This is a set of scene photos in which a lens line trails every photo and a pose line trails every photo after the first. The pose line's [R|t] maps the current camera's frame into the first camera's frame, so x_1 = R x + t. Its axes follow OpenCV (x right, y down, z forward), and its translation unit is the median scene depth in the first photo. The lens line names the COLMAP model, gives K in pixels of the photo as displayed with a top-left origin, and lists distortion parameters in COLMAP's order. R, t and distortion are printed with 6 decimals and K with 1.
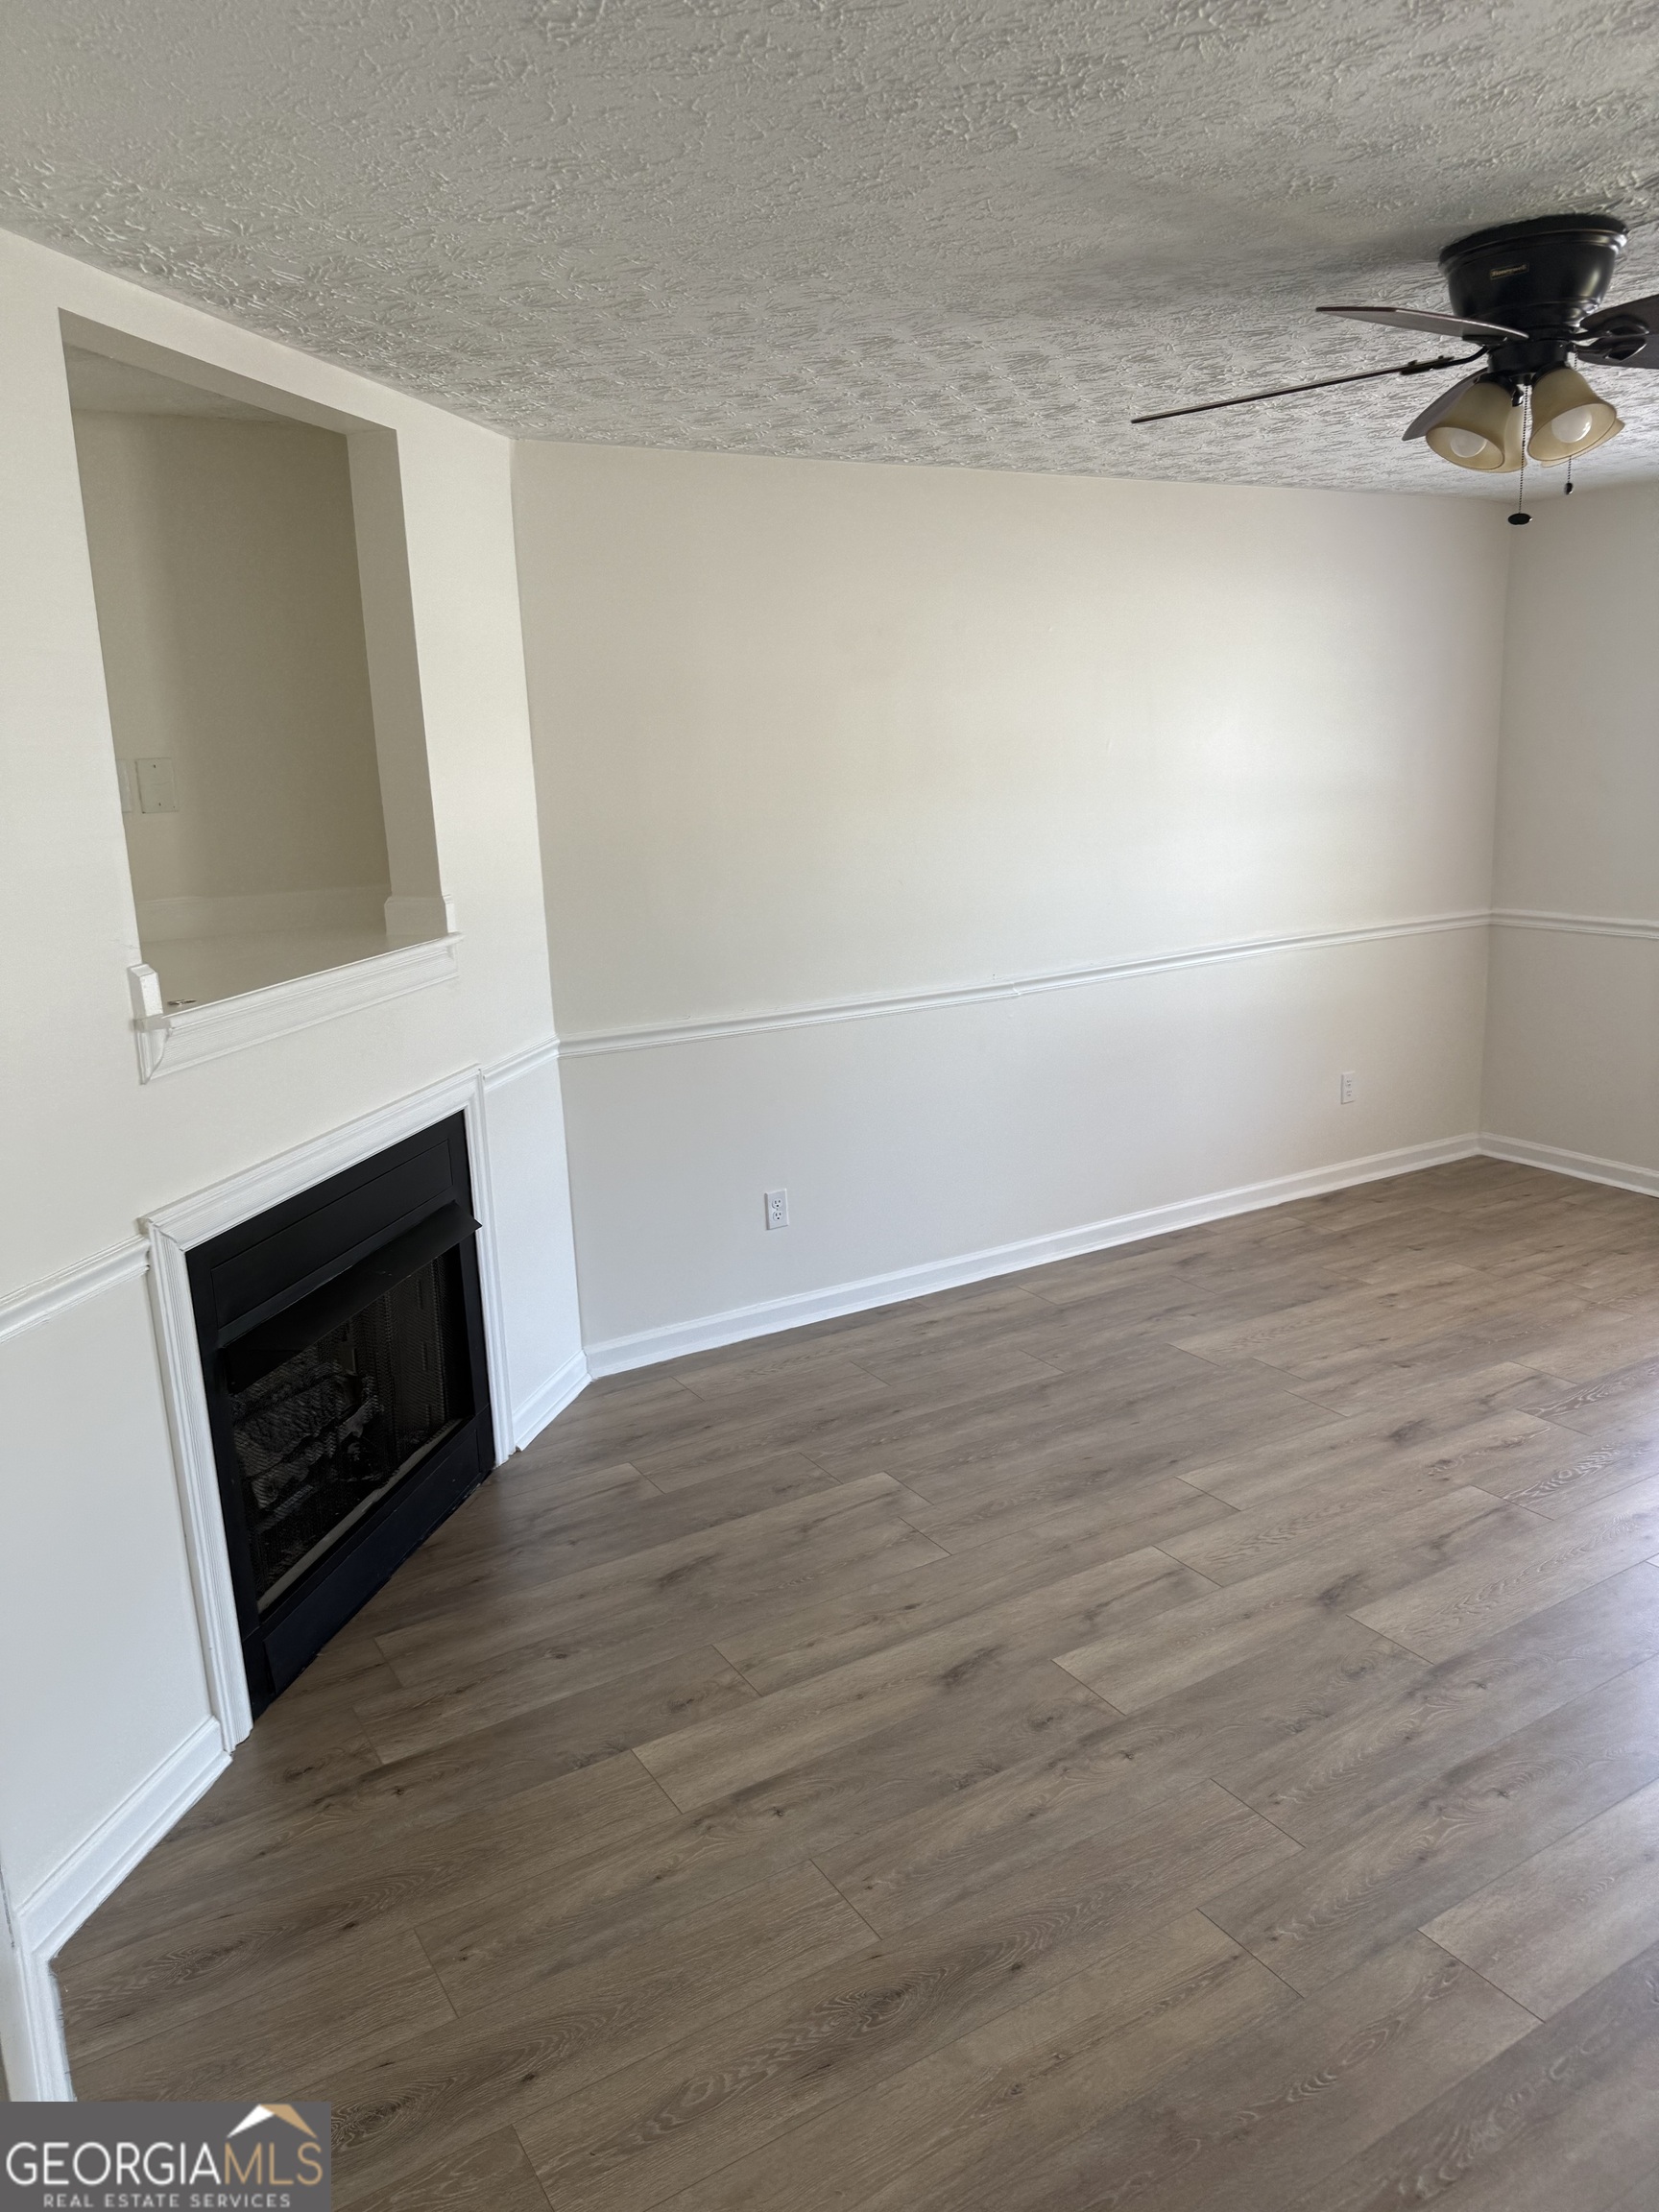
lens RADIAL K [[1541.5, 0, 797.3], [0, 1541.5, 1092.8], [0, 0, 1]] dist [0.105039, -0.167627]
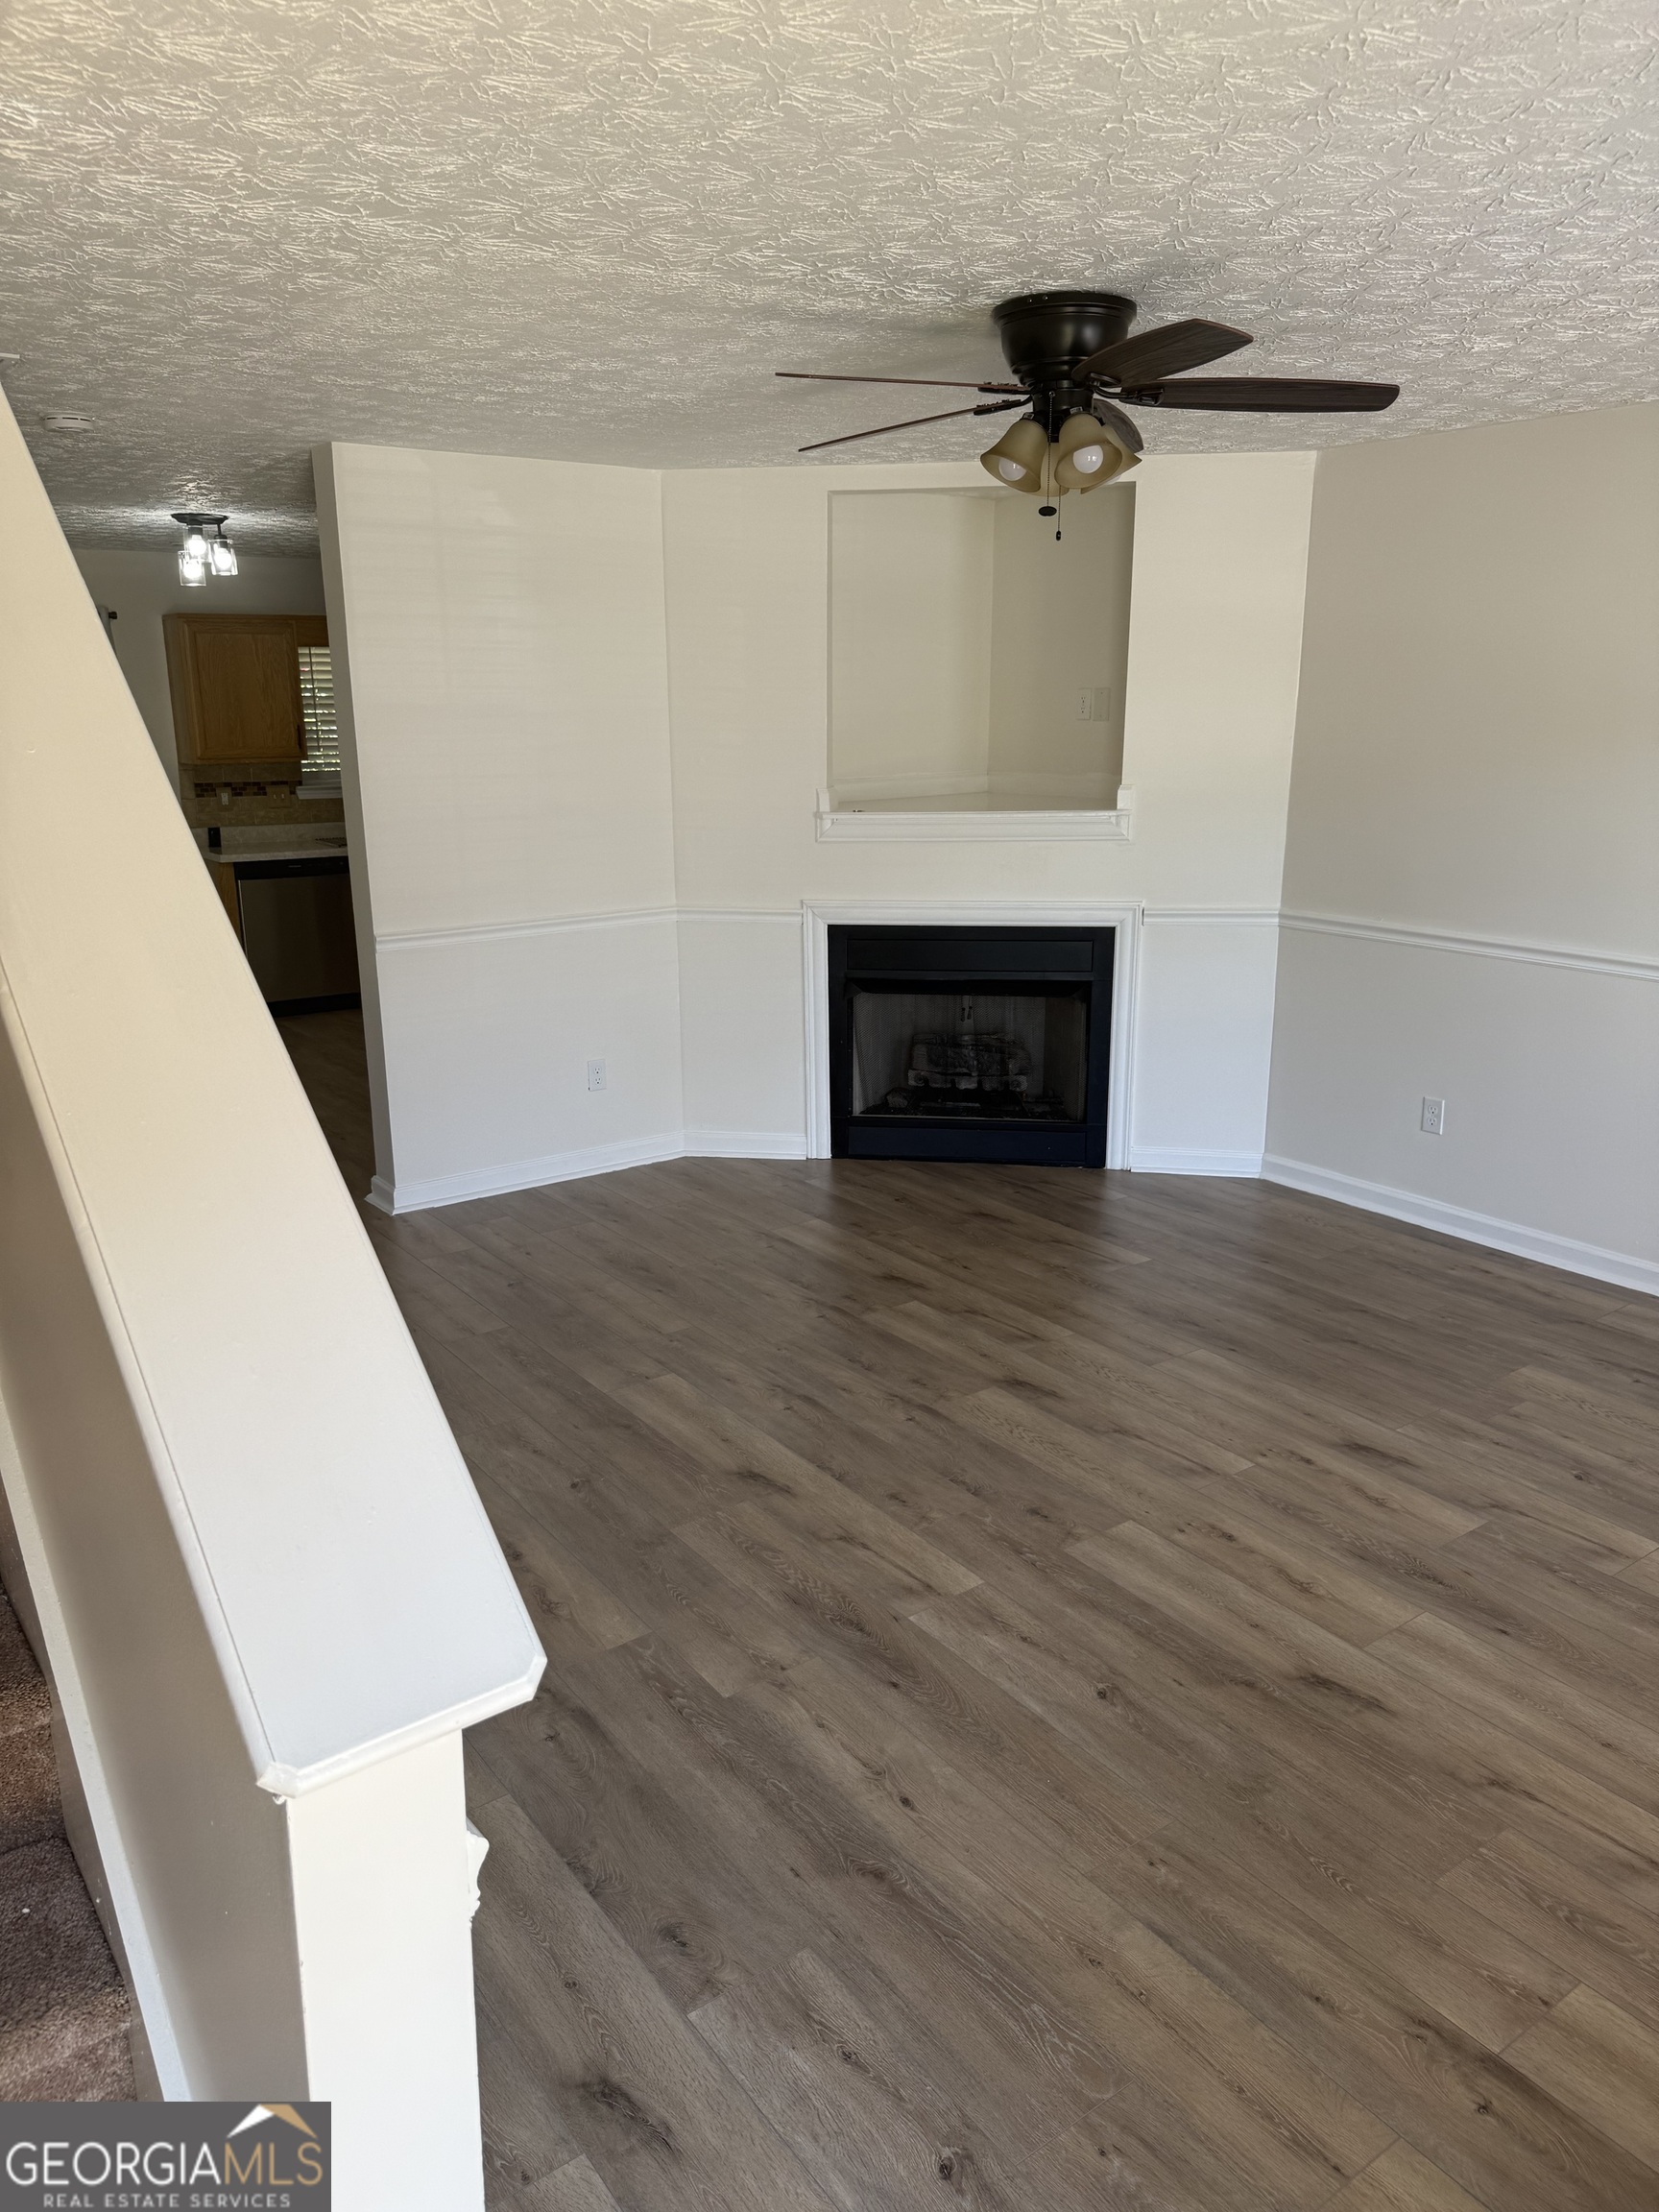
lens RADIAL K [[1547.8, 0, 823.9], [0, 1547.8, 1097.1], [0, 0, 1]] dist [0.026435, -0.029170]
pose [[0.086700, 0.285713, -0.954385, 1.282759], [-0.215013, 0.940781, 0.262108, -0.171192], [0.972755, 0.182481, 0.142998, 0.540712]]
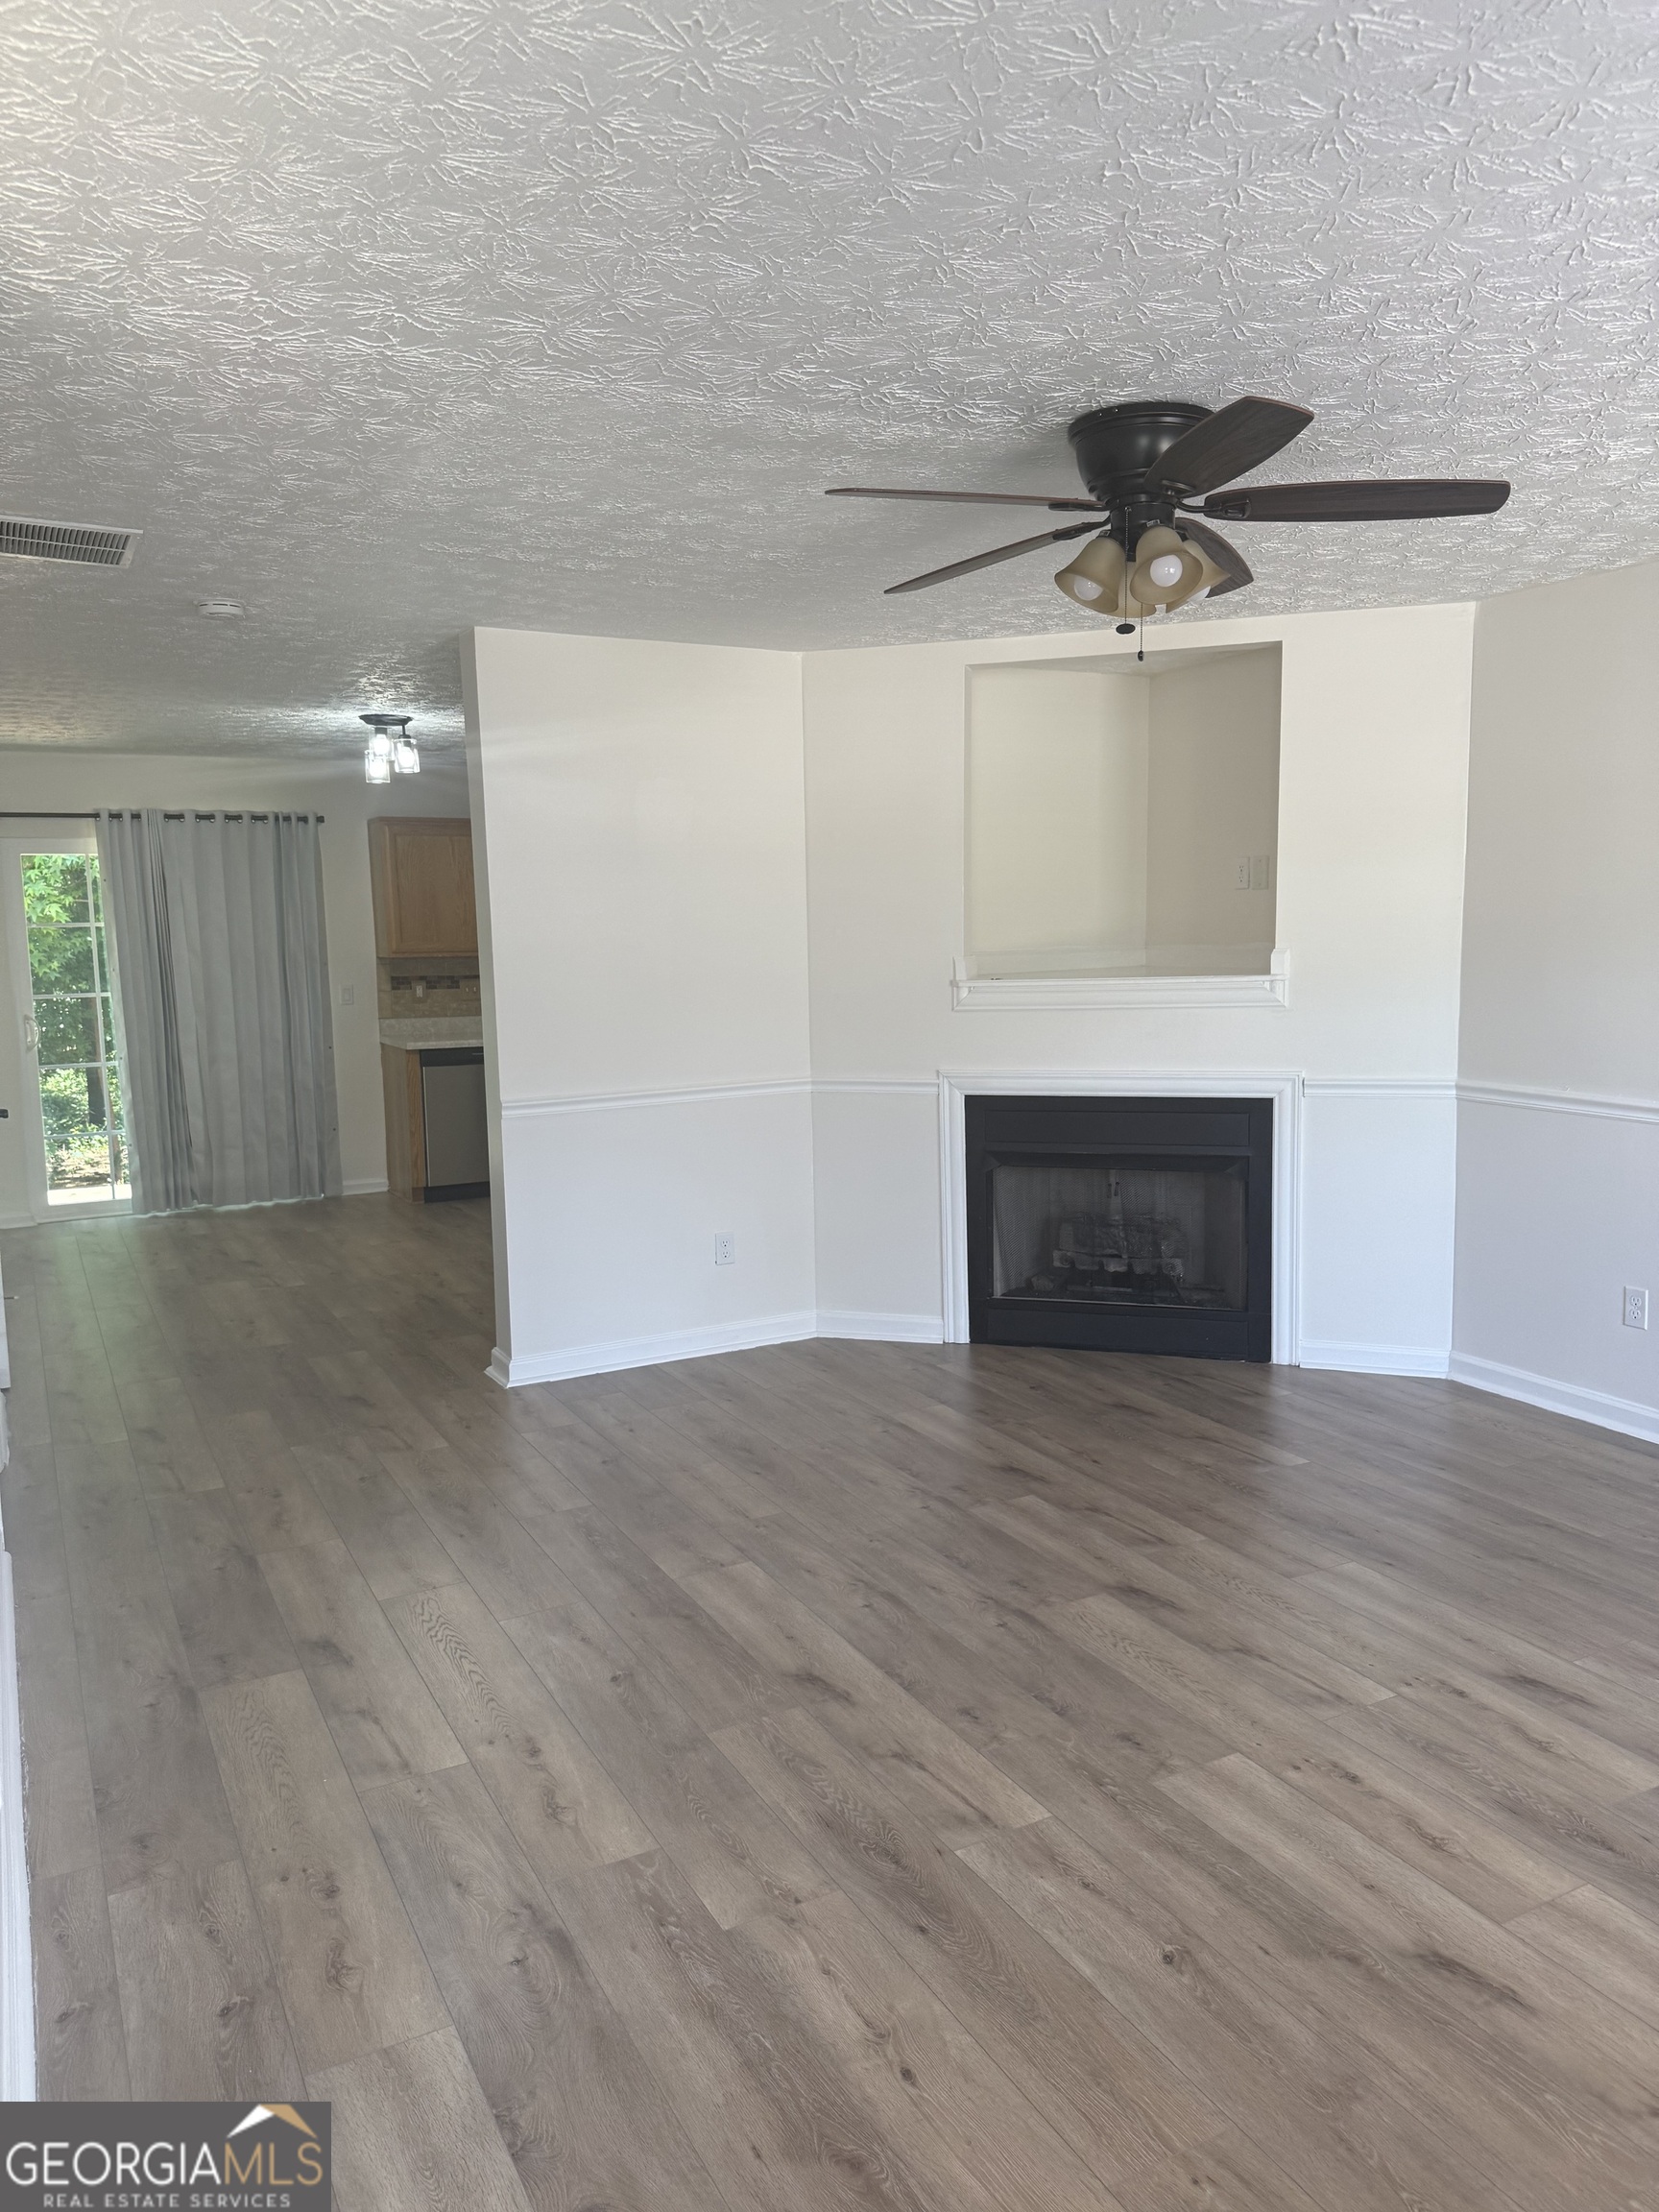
lens RADIAL K [[1548.5, 0, 845.1], [0, 1548.5, 1113.7], [0, 0, 1]] dist [0.019805, -0.022716]
pose [[-0.045743, 0.162144, -0.985706, 1.226570], [-0.198891, 0.965506, 0.168051, -0.138734], [0.978953, 0.203735, -0.011916, 0.644514]]
